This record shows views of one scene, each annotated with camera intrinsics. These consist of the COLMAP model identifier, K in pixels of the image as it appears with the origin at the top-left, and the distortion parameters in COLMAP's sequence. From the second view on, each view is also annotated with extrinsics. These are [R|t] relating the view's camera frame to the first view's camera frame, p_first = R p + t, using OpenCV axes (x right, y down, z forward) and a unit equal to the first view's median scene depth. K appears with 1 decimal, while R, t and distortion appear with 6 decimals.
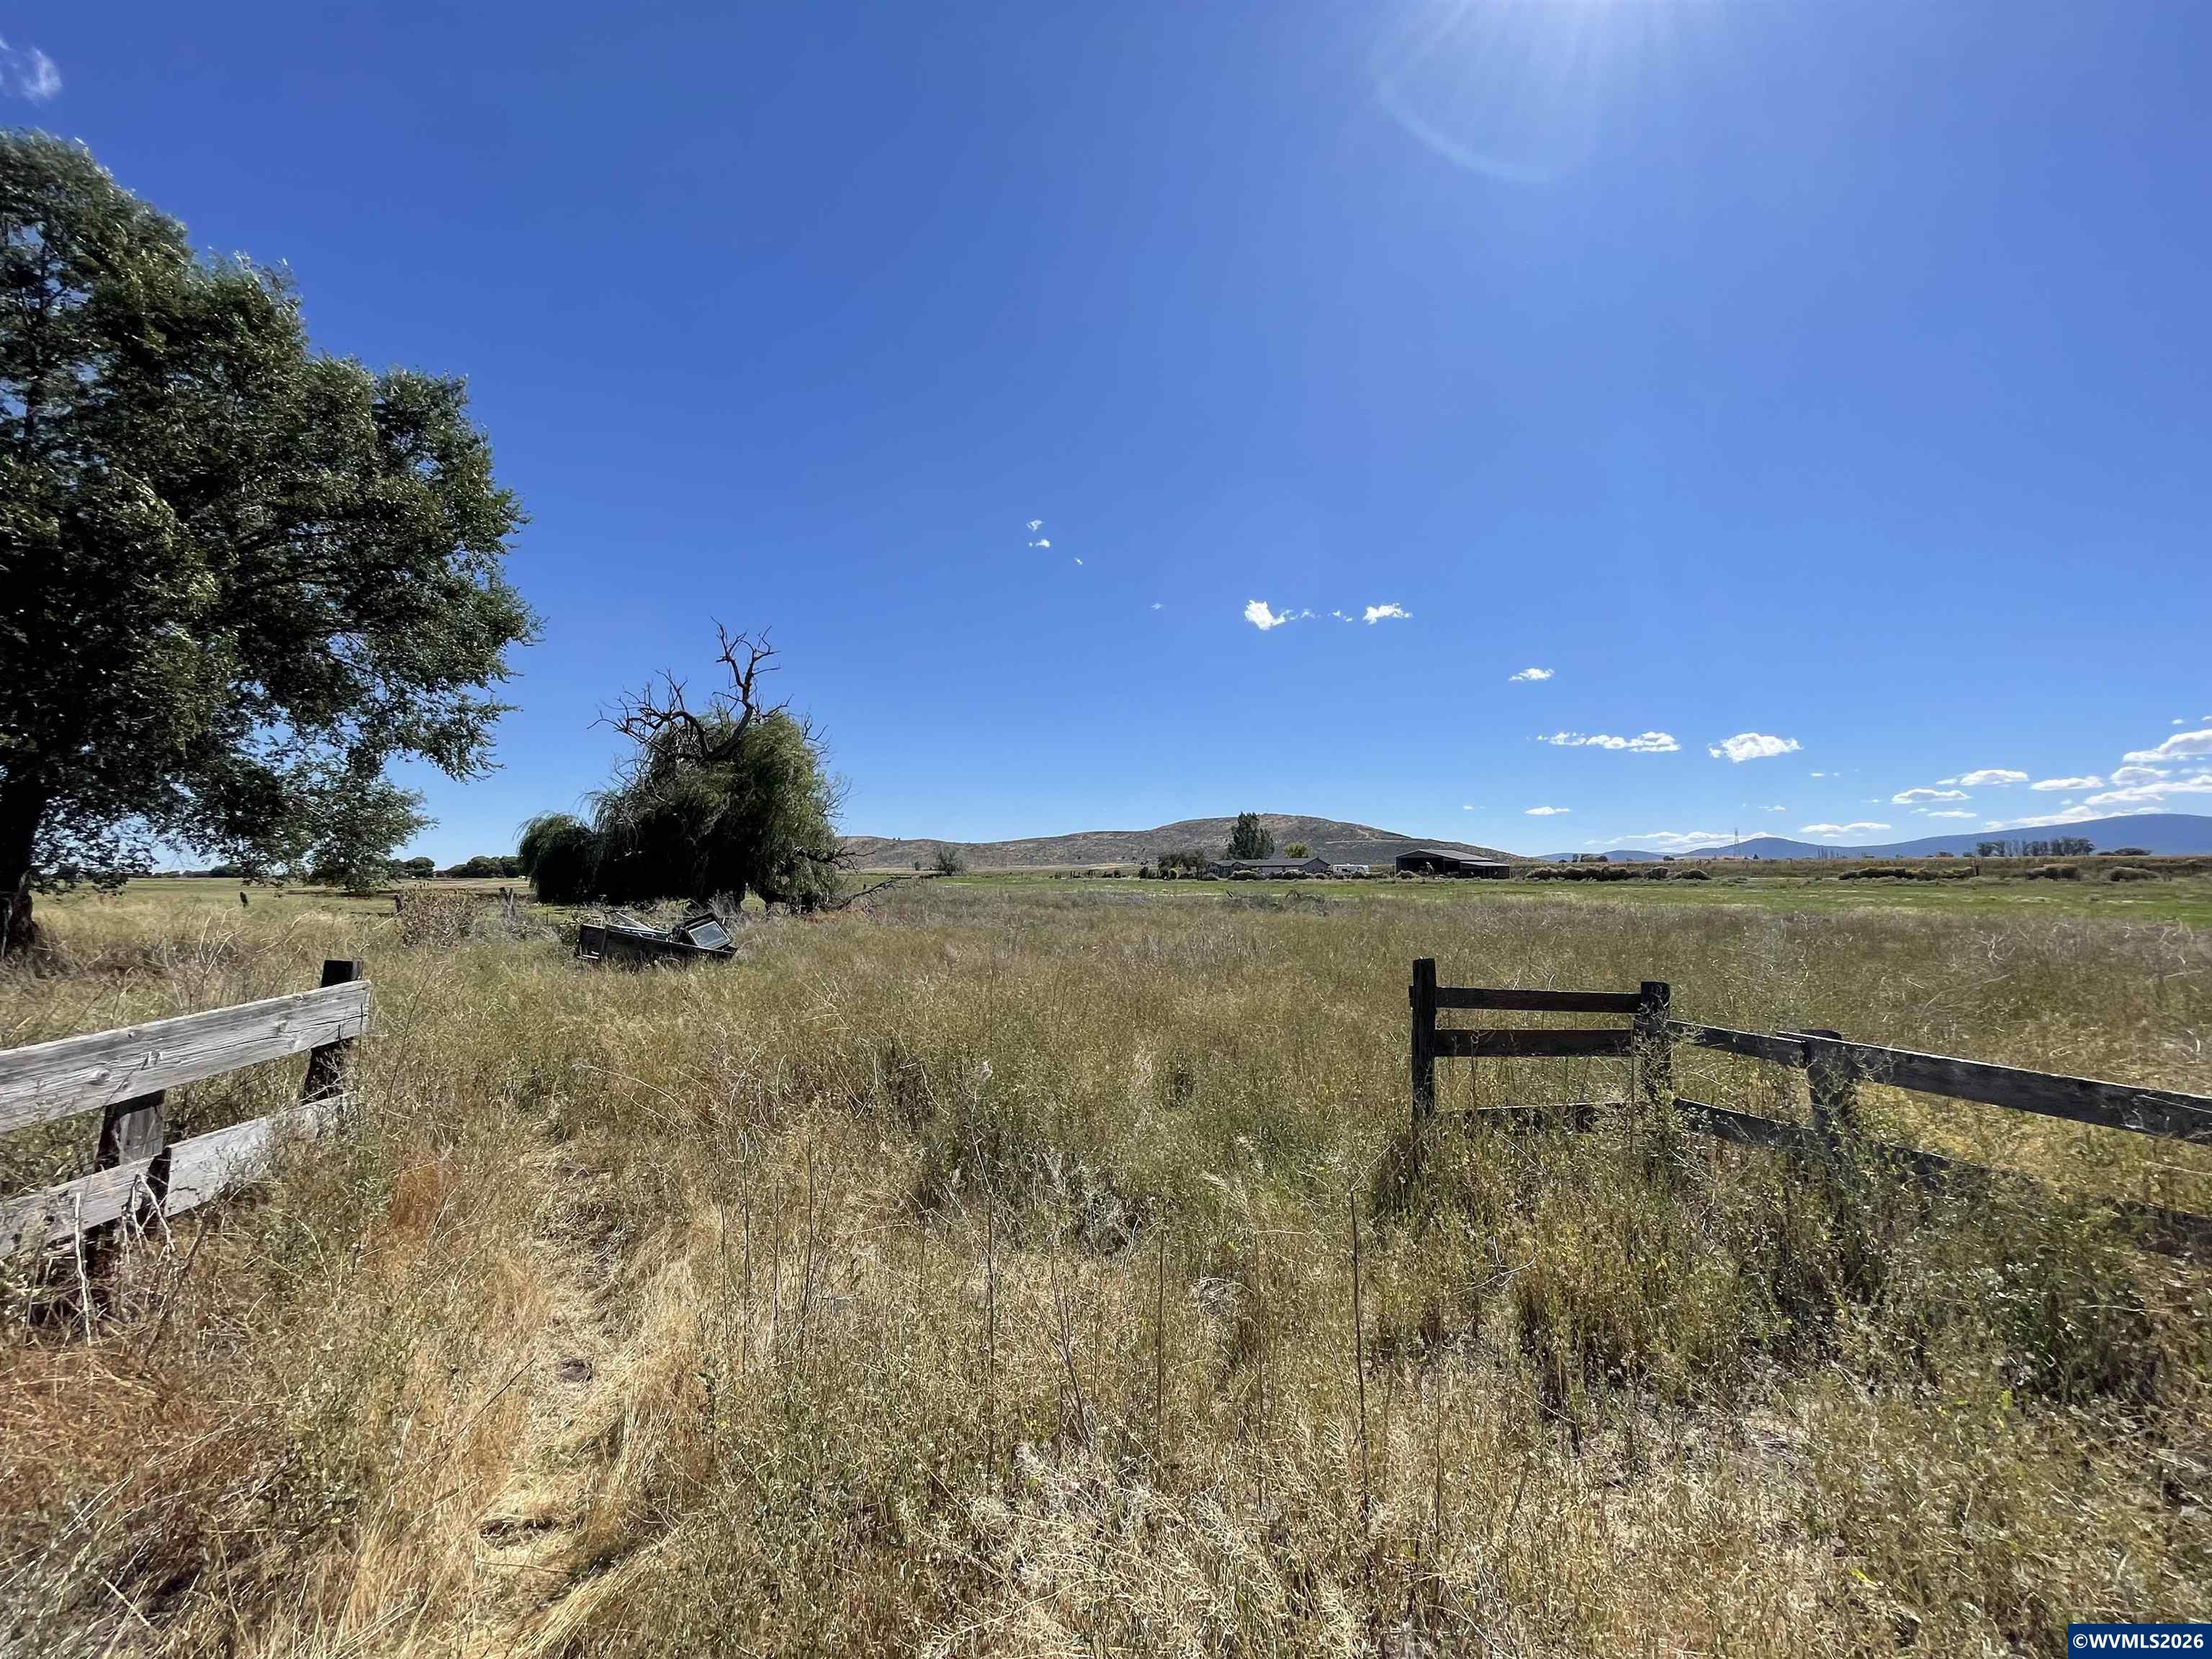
lens RADIAL K [[892.3, 0, 1106.0], [0, 892.3, 829.5], [0, 0, 1]] dist [-0.011596, -0.000047]
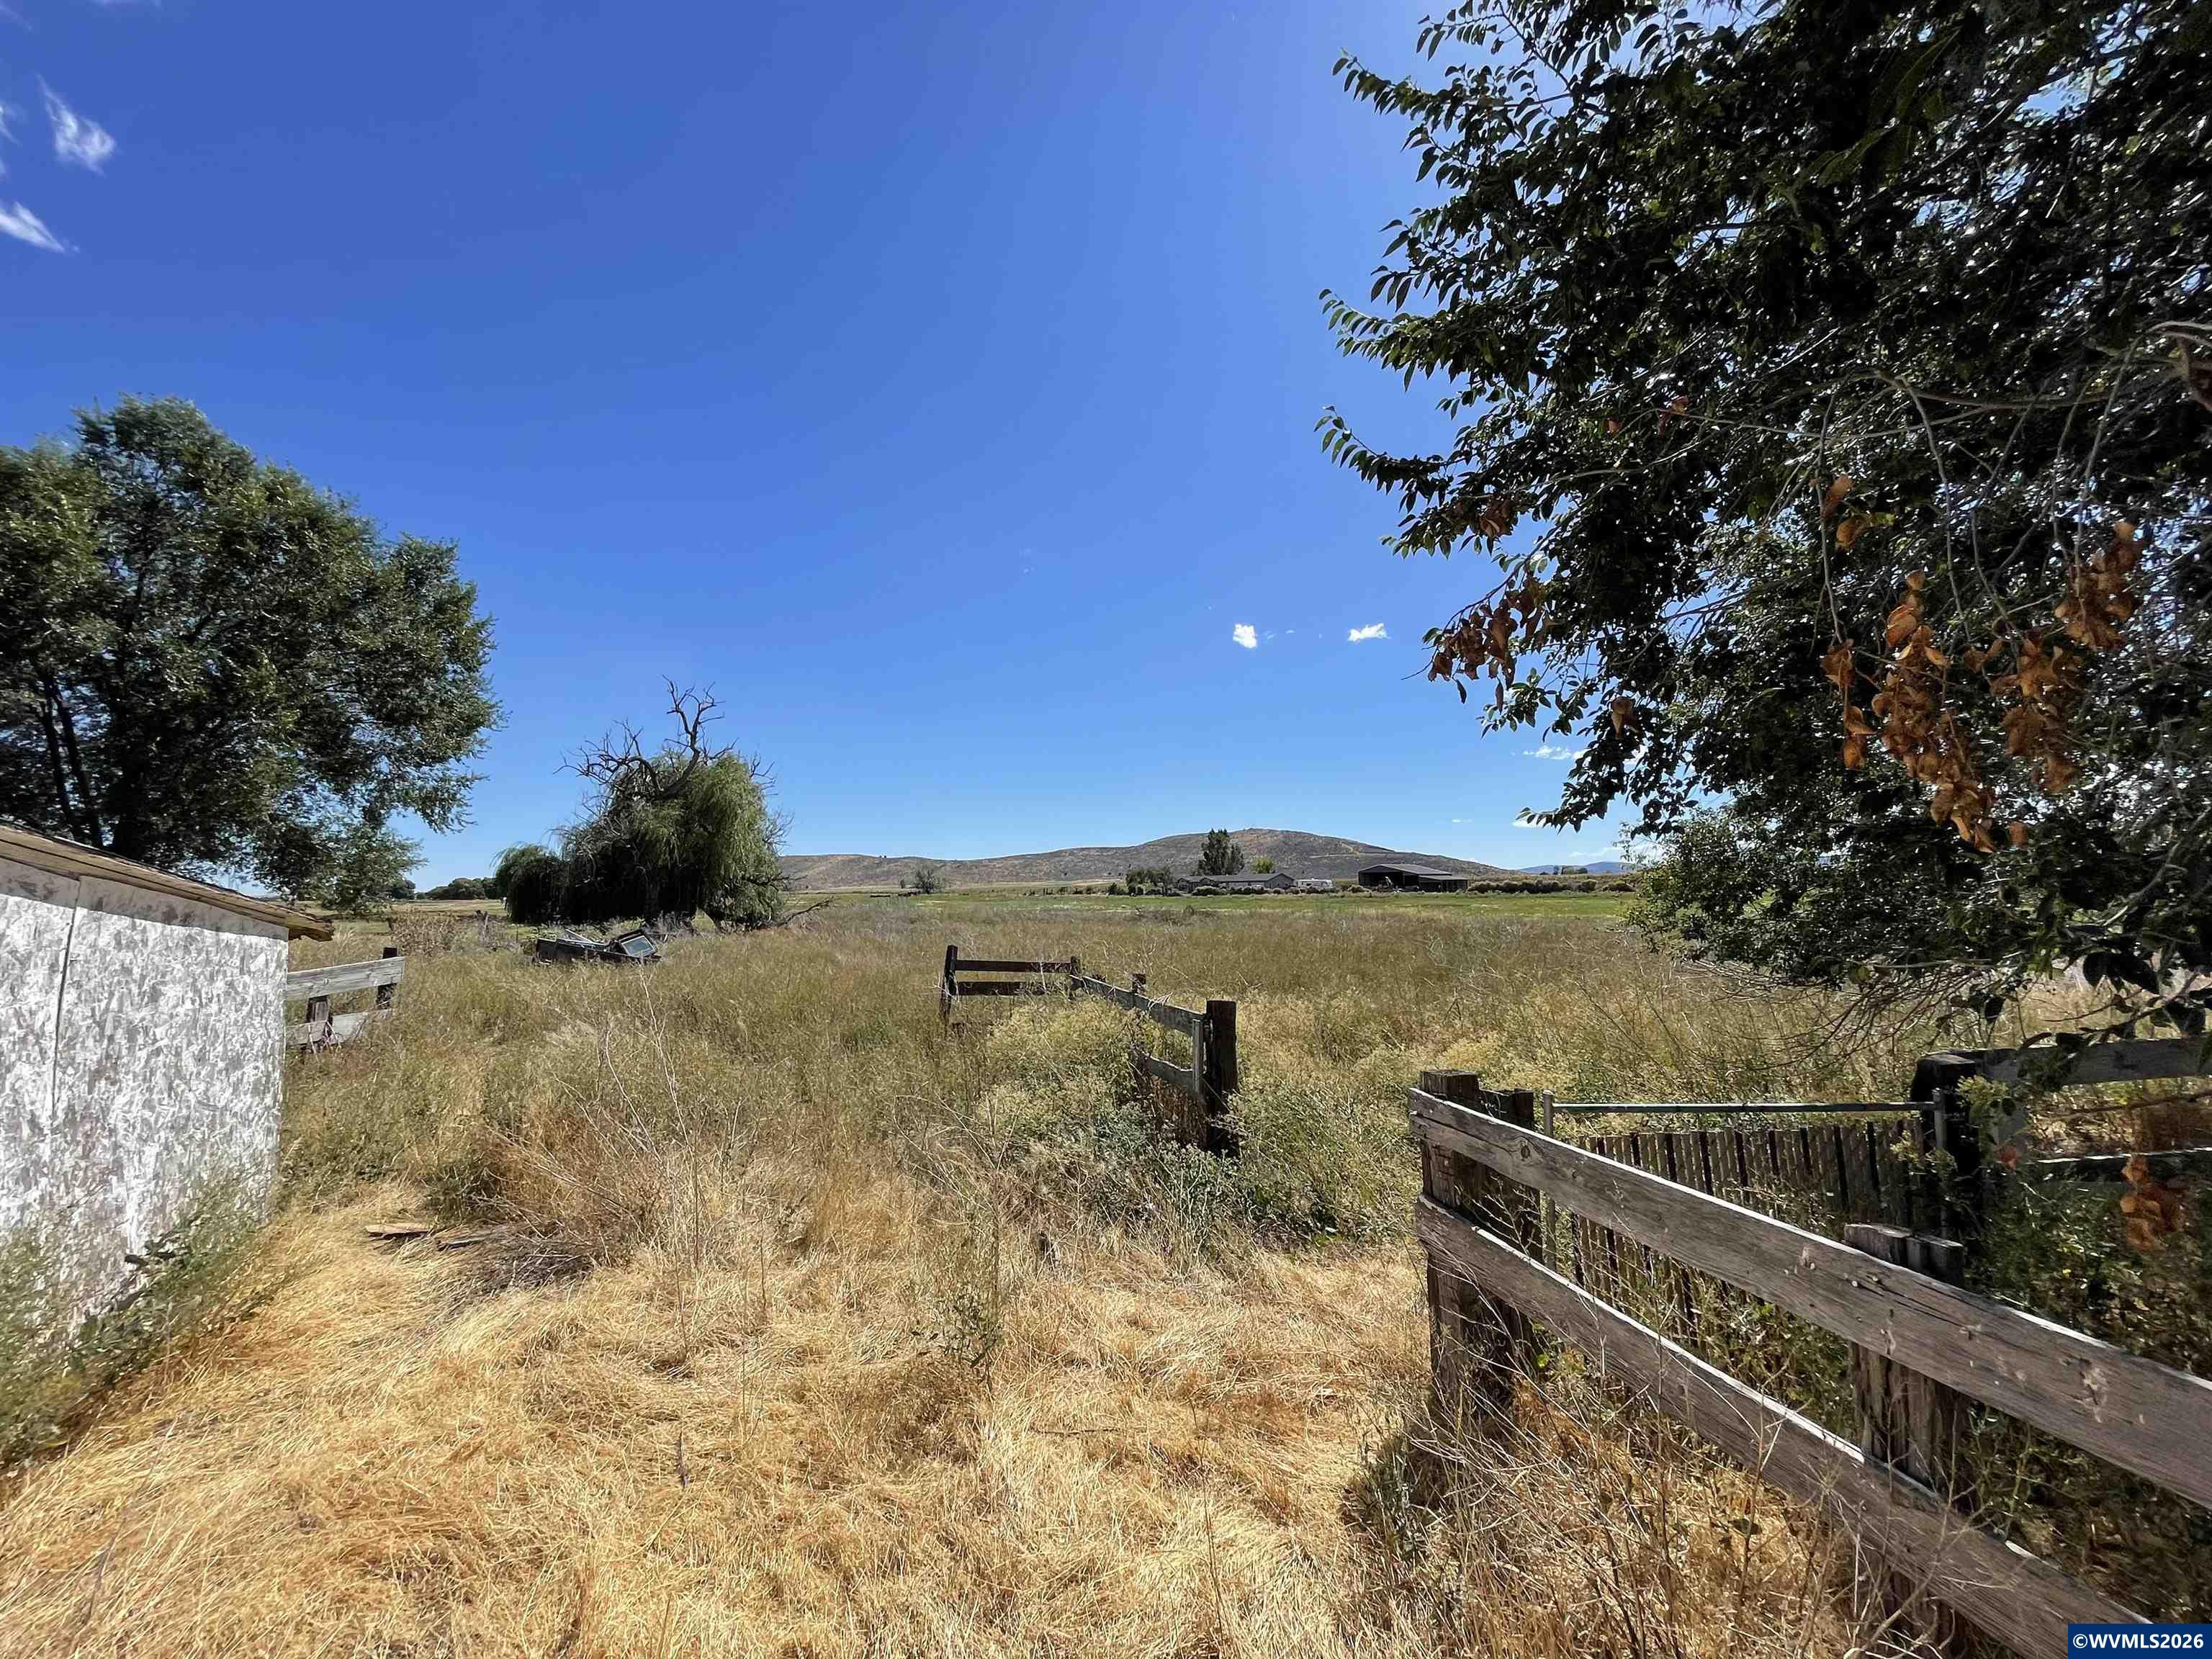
lens RADIAL K [[892.3, 0, 1106.0], [0, 892.3, 829.5], [0, 0, 1]] dist [-0.011596, -0.000047]
pose [[0.999874, -0.007952, 0.013716, 0.105652], [0.008196, 0.999807, -0.017846, -0.010677], [-0.013572, 0.017957, 0.999747, -0.147814]]
